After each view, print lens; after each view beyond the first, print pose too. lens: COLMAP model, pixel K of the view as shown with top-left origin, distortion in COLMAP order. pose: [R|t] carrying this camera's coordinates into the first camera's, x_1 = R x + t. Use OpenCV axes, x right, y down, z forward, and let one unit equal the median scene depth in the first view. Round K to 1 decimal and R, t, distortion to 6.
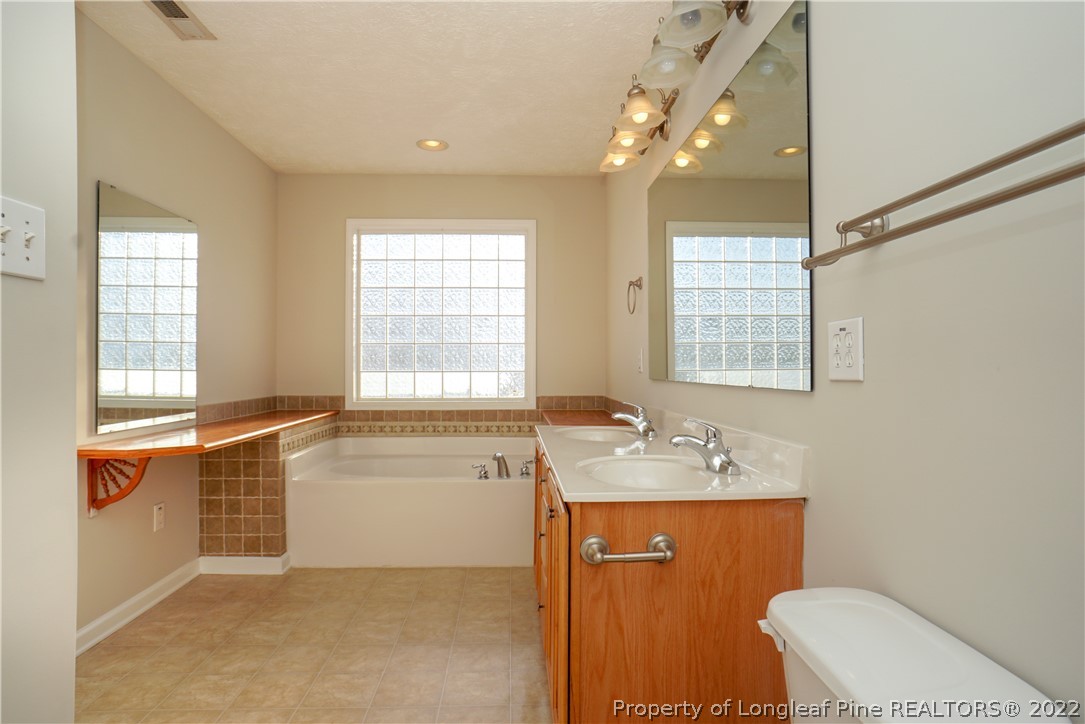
lens RADIAL K [[603.9, 0, 519.5], [0, 603.9, 368.2], [0, 0, 1]] dist [-0.033525, 0.001245]
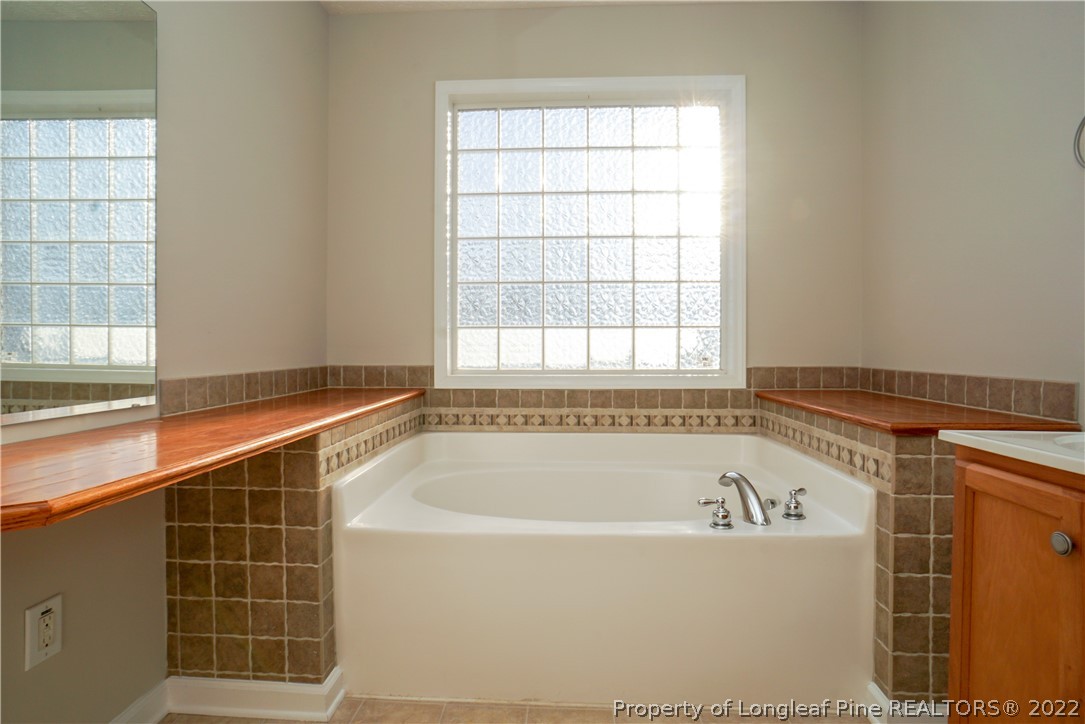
lens RADIAL K [[584.9, 0, 537.6], [0, 584.9, 357.0], [0, 0, 1]] dist [-0.059921, 0.033913]
pose [[0.997679, 0.001835, -0.068064, -0.142240], [-0.000612, 0.999838, 0.017978, 0.025925], [0.068086, -0.017895, 0.997519, 0.406444]]
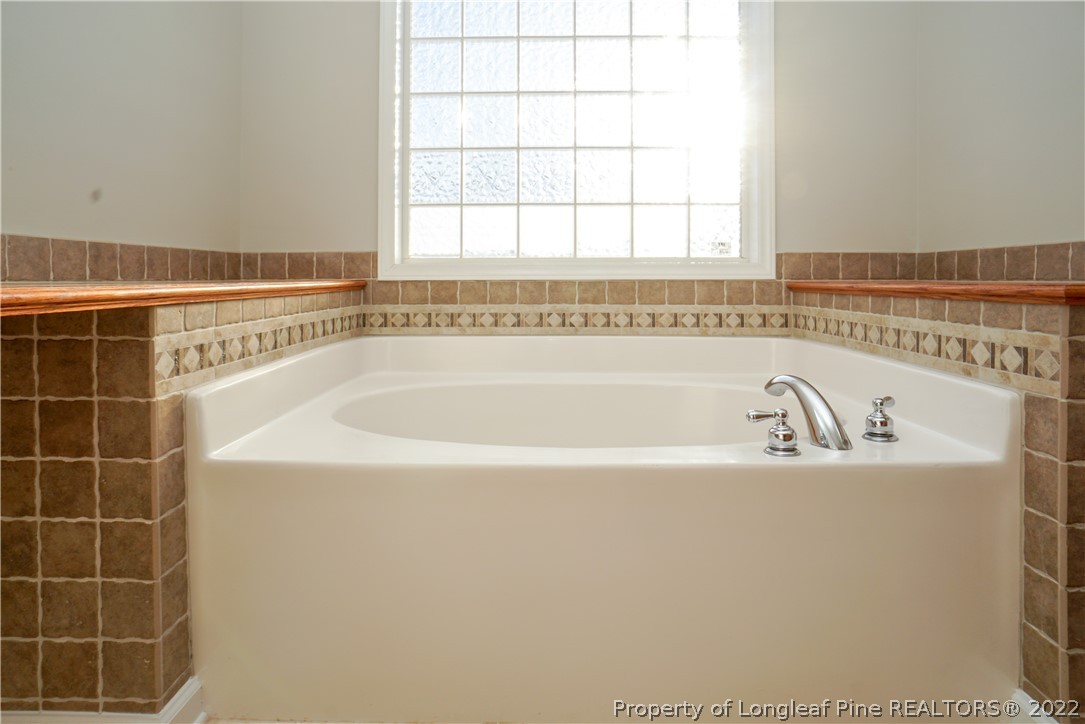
lens RADIAL K [[584.9, 0, 540.3], [0, 584.9, 296.2], [0, 0, 1]] dist [-0.059921, 0.033913]
pose [[0.999631, 0.003004, -0.027013, -0.146894], [-0.002199, 0.999554, 0.029786, 0.068274], [0.027090, -0.029715, 0.999191, 0.538512]]
